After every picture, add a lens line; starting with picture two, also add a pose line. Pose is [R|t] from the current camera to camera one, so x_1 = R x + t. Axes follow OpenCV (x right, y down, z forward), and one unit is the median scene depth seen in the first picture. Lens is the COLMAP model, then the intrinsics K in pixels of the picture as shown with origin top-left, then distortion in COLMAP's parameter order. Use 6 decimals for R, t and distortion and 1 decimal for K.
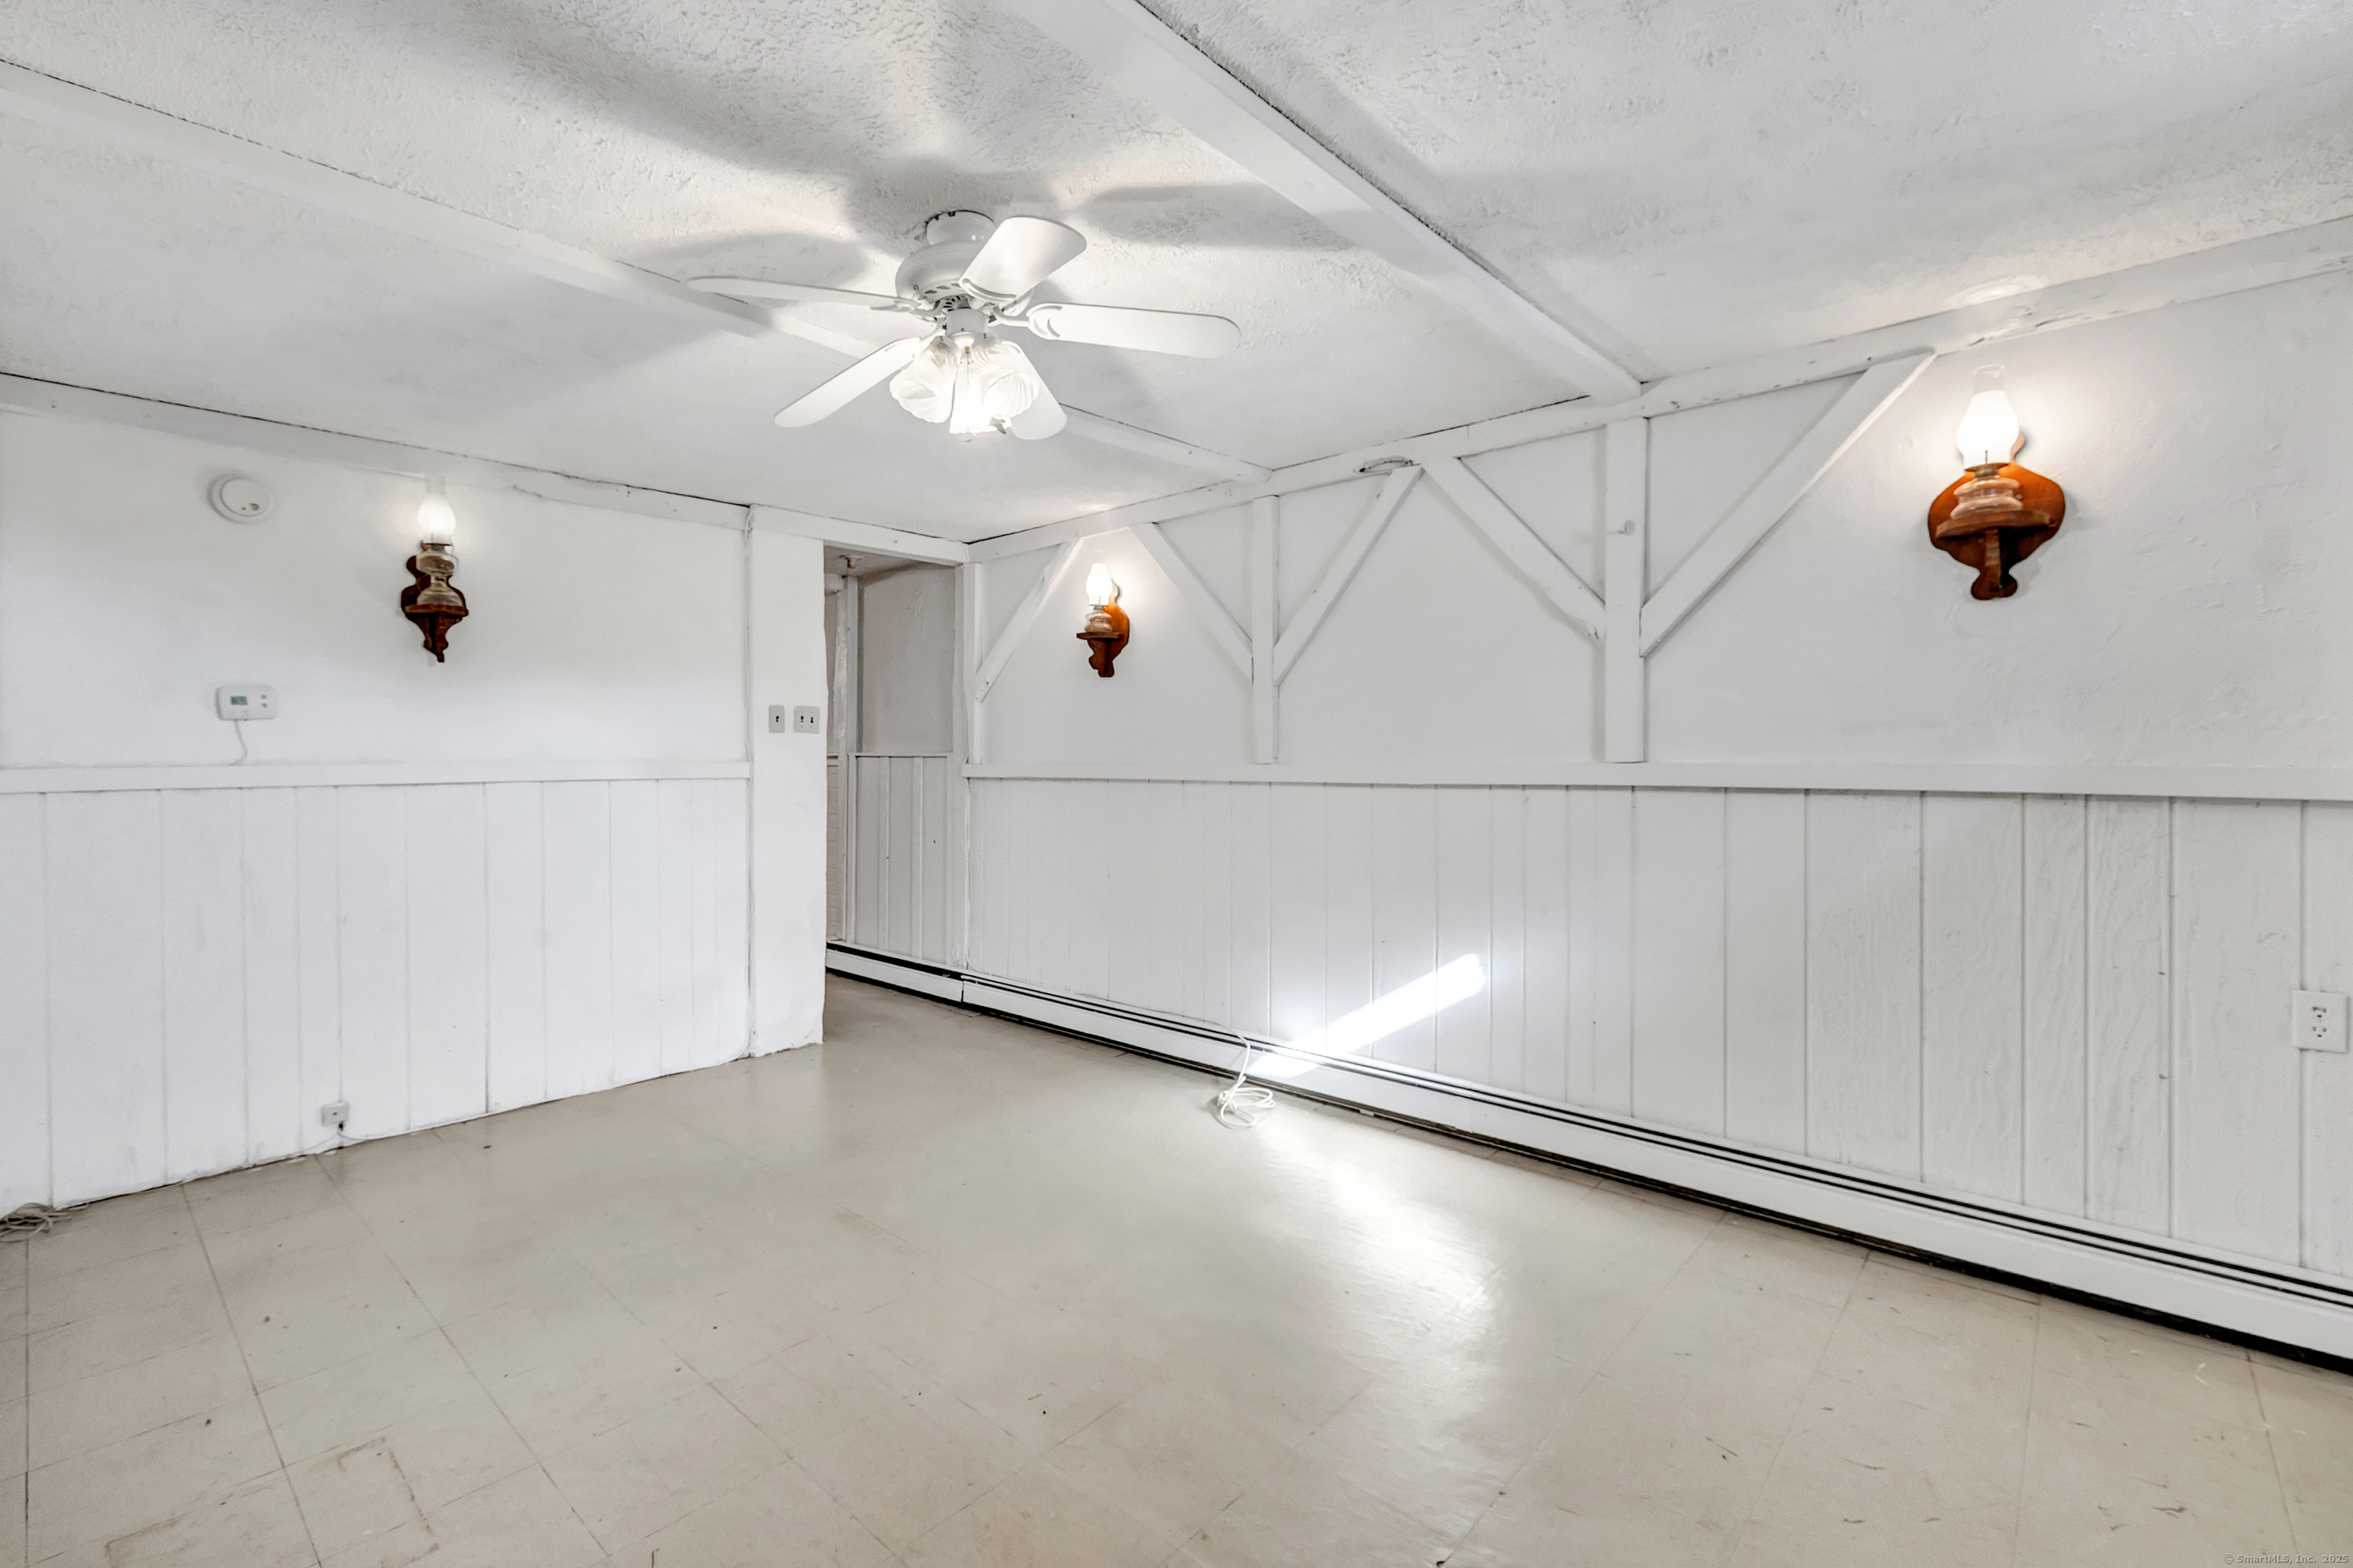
lens RADIAL K [[1033.0, 0, 1105.5], [0, 1033.0, 772.1], [0, 0, 1]] dist [0.002042, 0.000358]
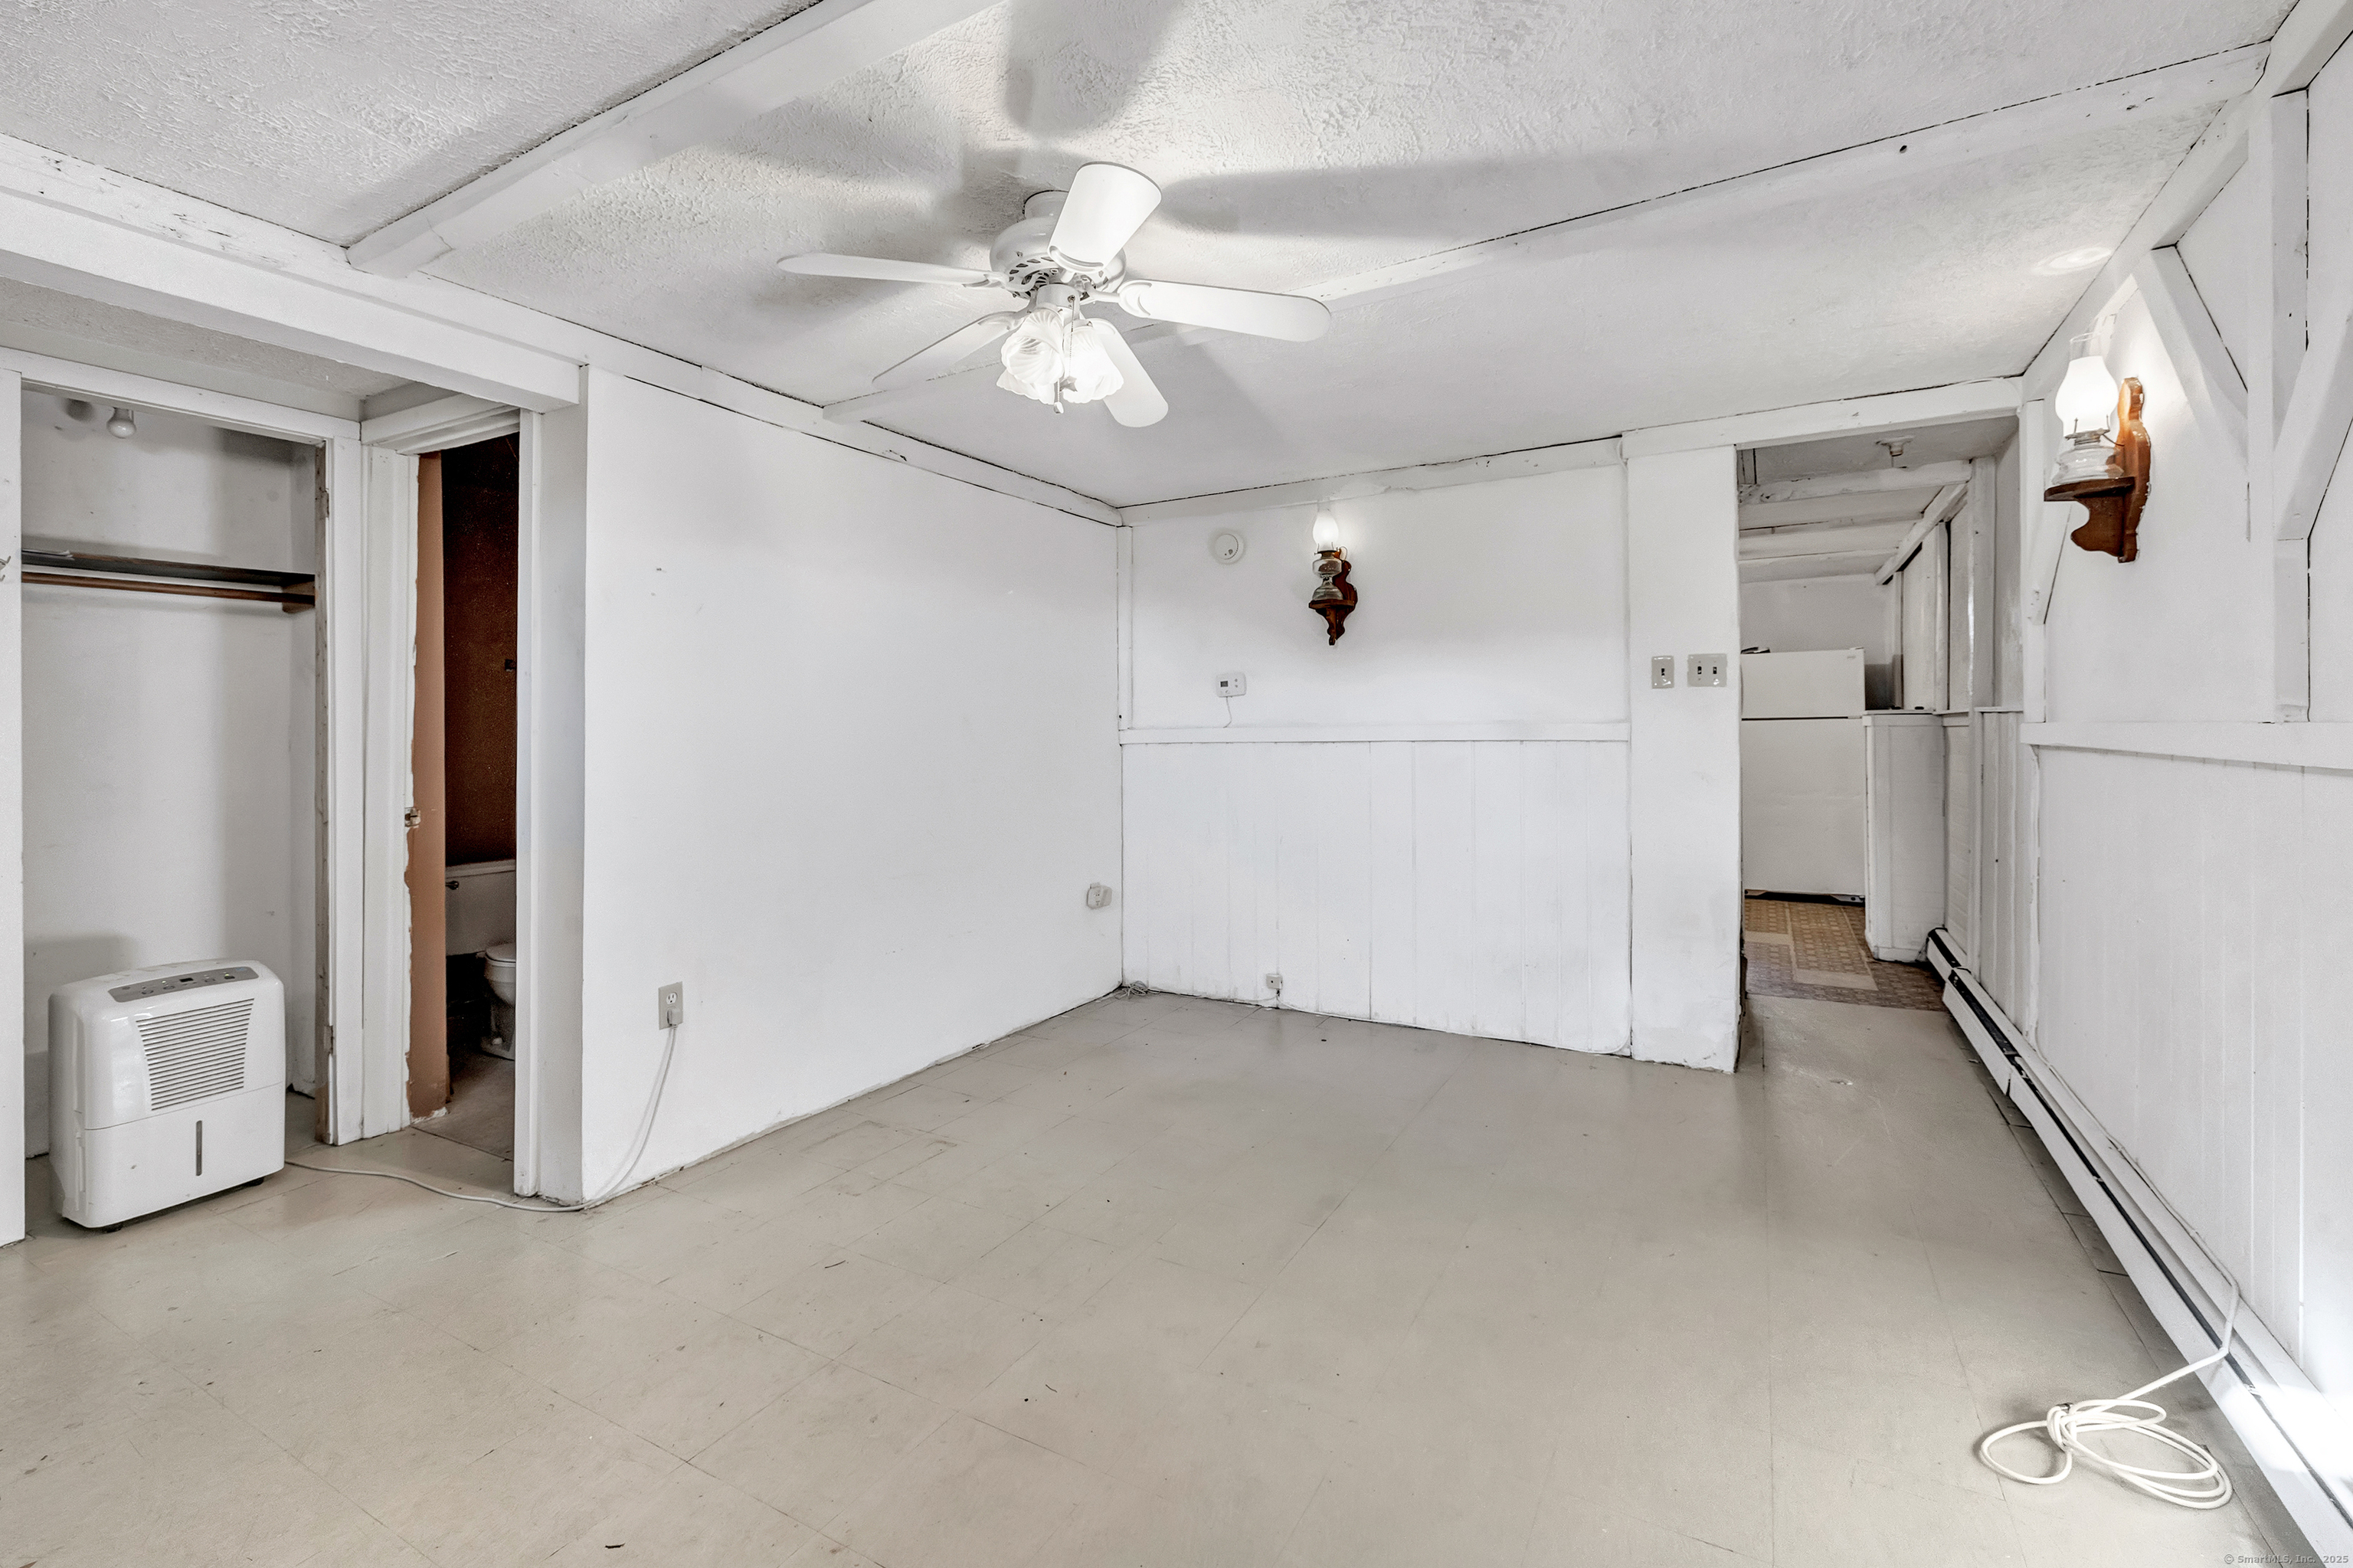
lens RADIAL K [[1033.2, 0, 1180.0], [0, 1033.2, 719.7], [0, 0, 1]] dist [-0.001100, -0.000041]
pose [[0.249468, -0.007070, -0.968357, 0.502811], [-0.003315, 0.999961, -0.008155, -0.004534], [0.968377, 0.005245, 0.249435, 0.492291]]
